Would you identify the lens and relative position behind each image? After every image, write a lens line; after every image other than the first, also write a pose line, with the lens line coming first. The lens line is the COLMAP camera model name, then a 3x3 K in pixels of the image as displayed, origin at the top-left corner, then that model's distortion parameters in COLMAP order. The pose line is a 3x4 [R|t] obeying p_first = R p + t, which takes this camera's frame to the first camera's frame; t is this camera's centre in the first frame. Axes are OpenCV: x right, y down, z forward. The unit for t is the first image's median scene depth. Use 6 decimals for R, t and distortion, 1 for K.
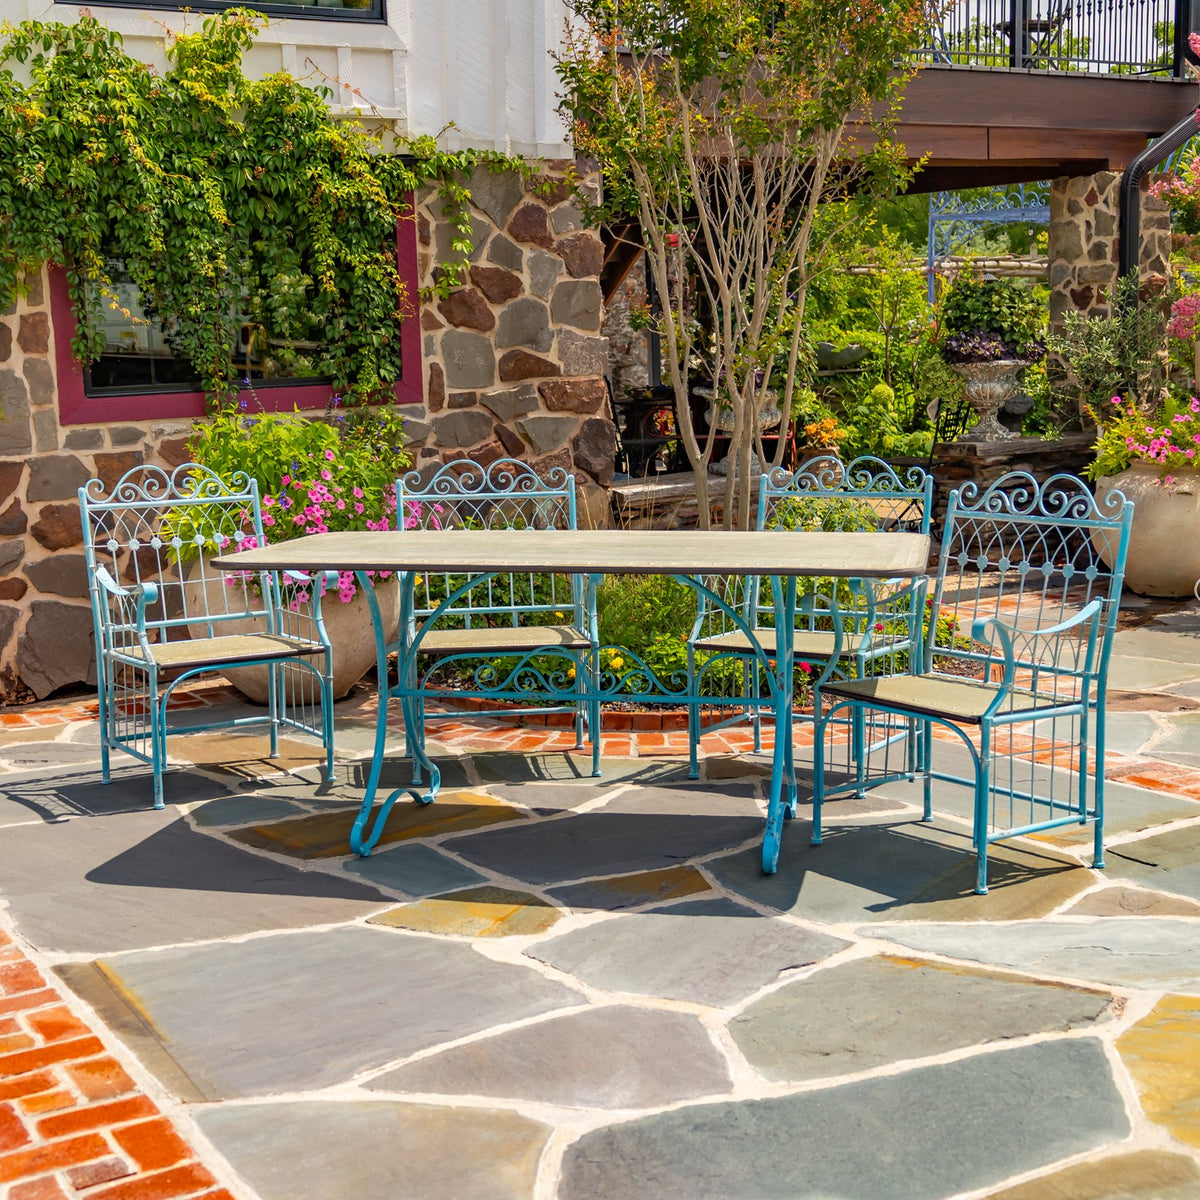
lens RADIAL K [[2101.9, 0, 600.0], [0, 2101.9, 600.0], [0, 0, 1]] dist [-0.013994, 0.170107]
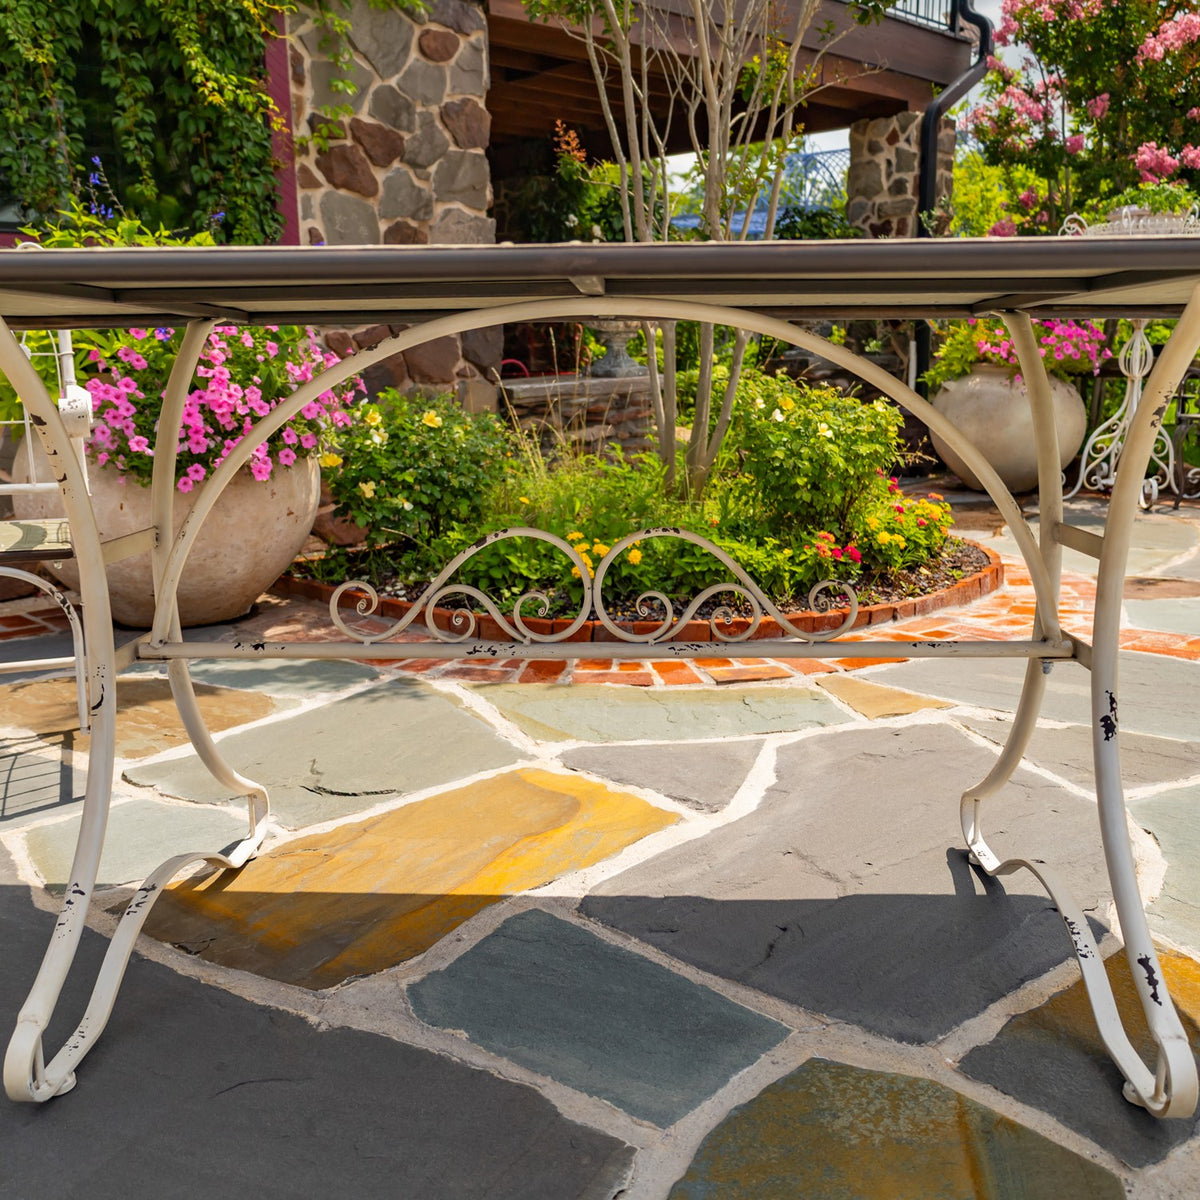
lens RADIAL K [[1232.0, 0, 604.8], [0, 1232.0, 613.2], [0, 0, 1]] dist [0.003906, 0.002982]
pose [[0.970958, -0.035406, 0.236617, -0.087572], [0.022221, 0.998060, 0.058157, 0.019692], [-0.238217, -0.051210, 0.969861, 0.463545]]
